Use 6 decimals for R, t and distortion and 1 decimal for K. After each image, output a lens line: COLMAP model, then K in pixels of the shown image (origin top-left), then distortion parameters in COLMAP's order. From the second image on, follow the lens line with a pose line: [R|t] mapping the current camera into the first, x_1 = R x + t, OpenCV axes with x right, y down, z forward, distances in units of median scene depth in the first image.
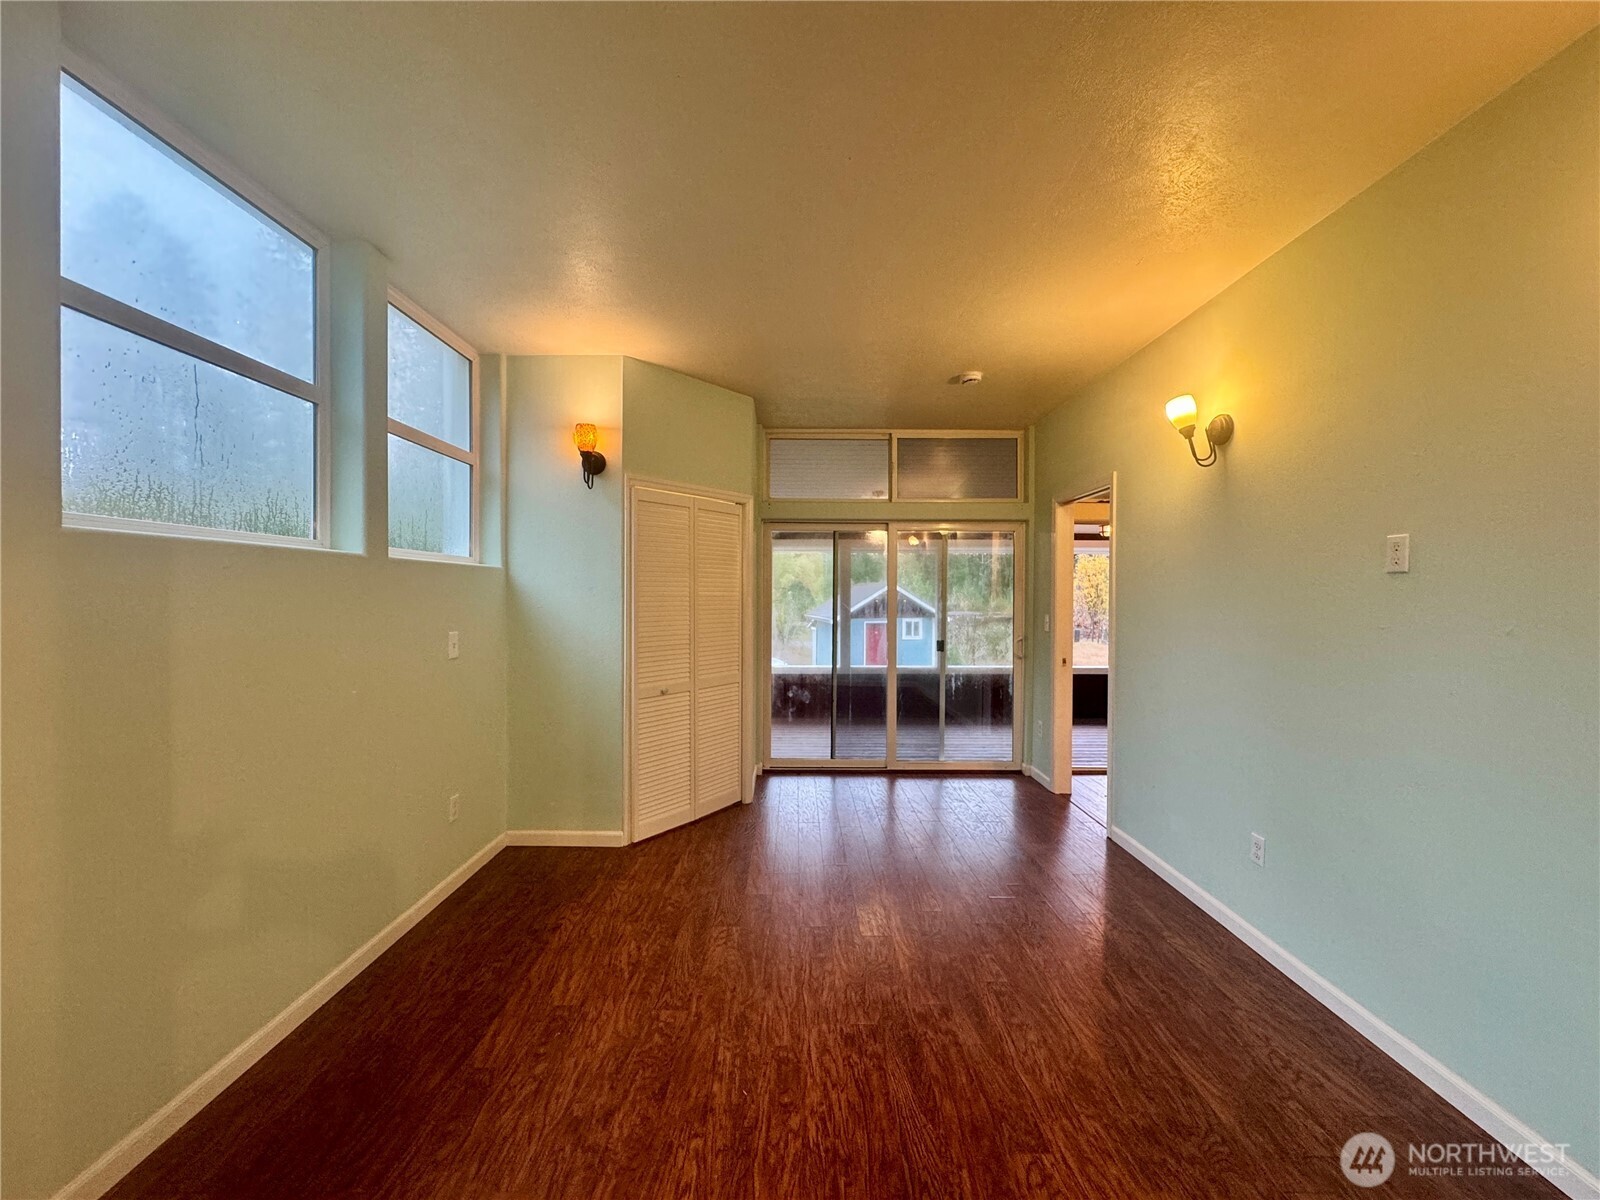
lens RADIAL K [[640.2, 0, 800.0], [0, 640.2, 600.0], [0, 0, 1]] dist [-0.001451, 0.000379]
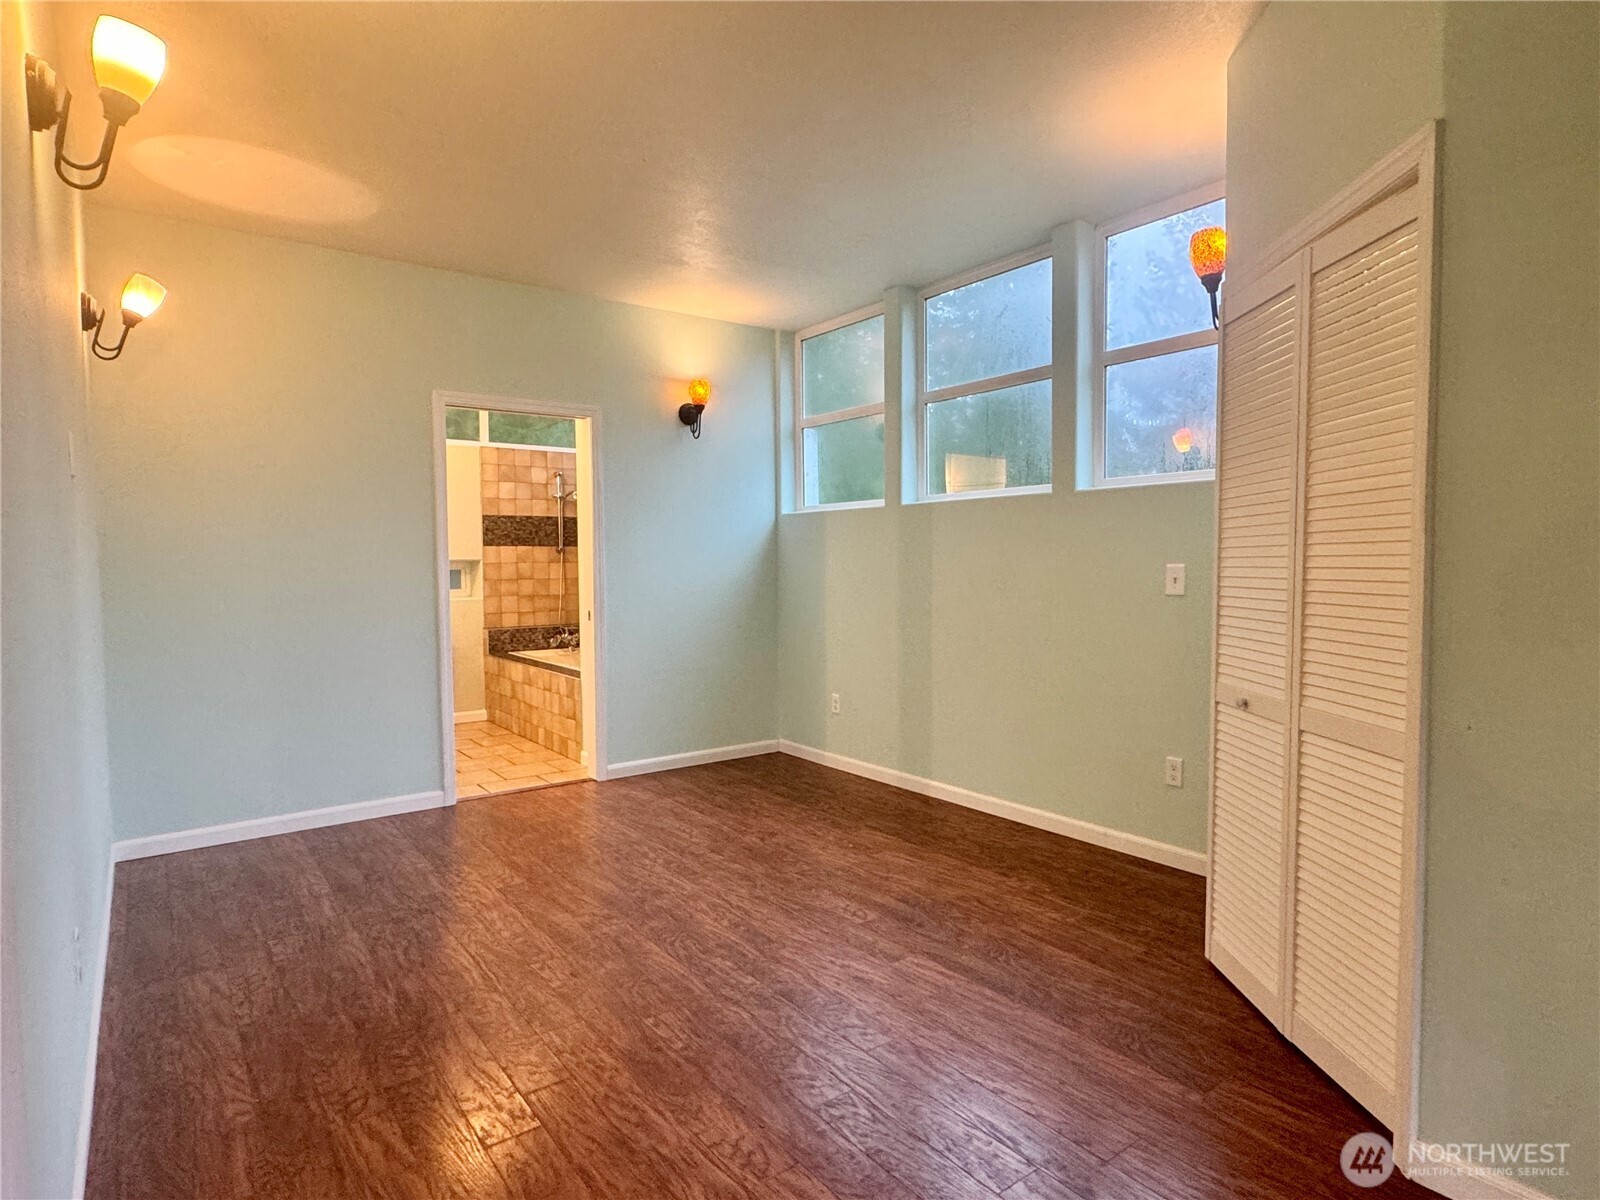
lens RADIAL K [[918.1, 0, 800.0], [0, 918.1, 600.0], [0, 0, 1]] dist [0.033385, 0.000989]
pose [[-0.809654, 0.027082, -0.586282, 0.729456], [-0.002898, 0.998738, 0.050137, 0.047262], [0.586900, 0.042293, -0.808554, 2.146119]]
